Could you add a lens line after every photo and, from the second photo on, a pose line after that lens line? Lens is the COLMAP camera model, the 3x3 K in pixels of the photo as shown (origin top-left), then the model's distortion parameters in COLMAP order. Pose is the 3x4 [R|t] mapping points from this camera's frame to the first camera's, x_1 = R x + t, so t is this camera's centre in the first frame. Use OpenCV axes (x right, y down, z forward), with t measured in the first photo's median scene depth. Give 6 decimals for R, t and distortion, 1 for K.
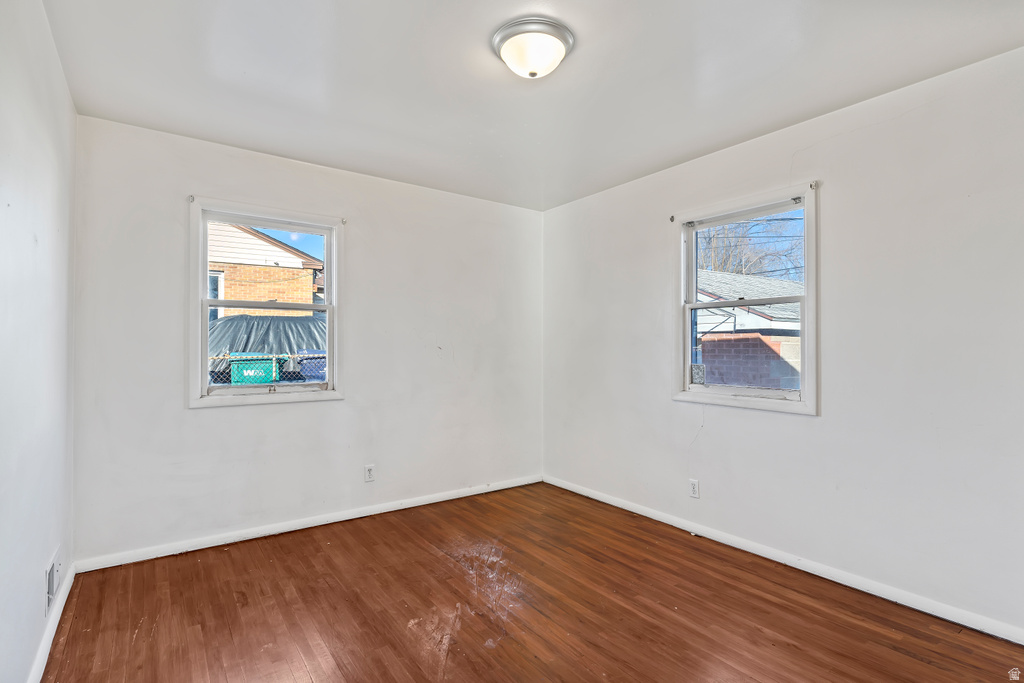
lens RADIAL K [[501.3, 0, 511.9], [0, 501.3, 345.5], [0, 0, 1]] dist [-0.004669, -0.000202]
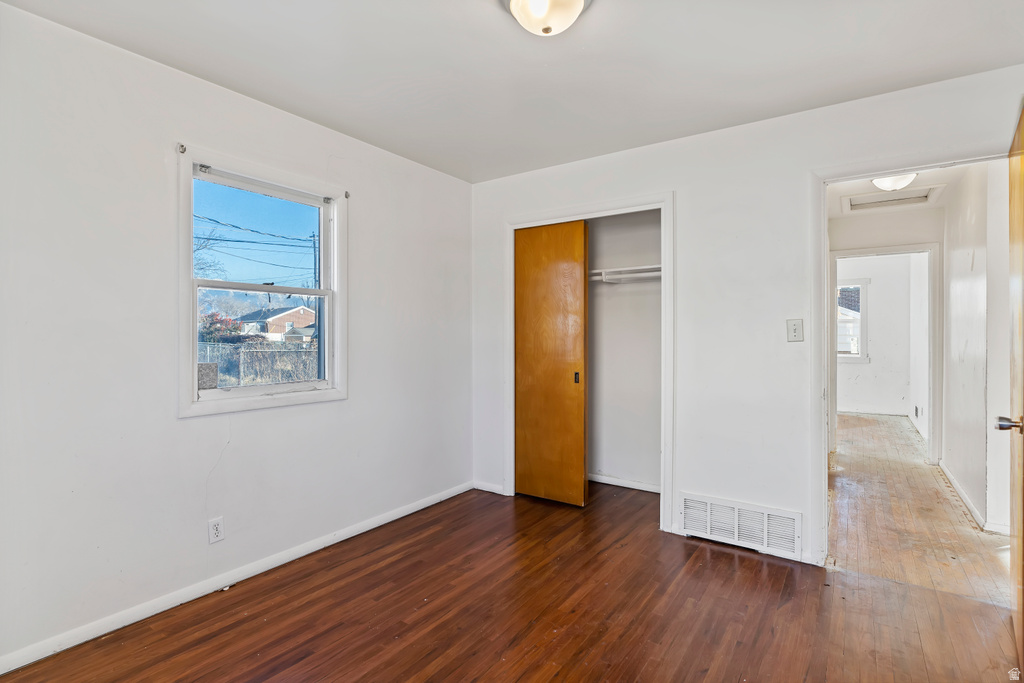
lens RADIAL K [[501.3, 0, 509.5], [0, 501.3, 339.2], [0, 0, 1]] dist [-0.004669, -0.000202]
pose [[-0.328186, -0.006757, 0.944589, -0.589911], [-0.000718, 0.999976, 0.006904, -0.002487], [-0.944613, 0.001588, -0.328183, 1.032093]]
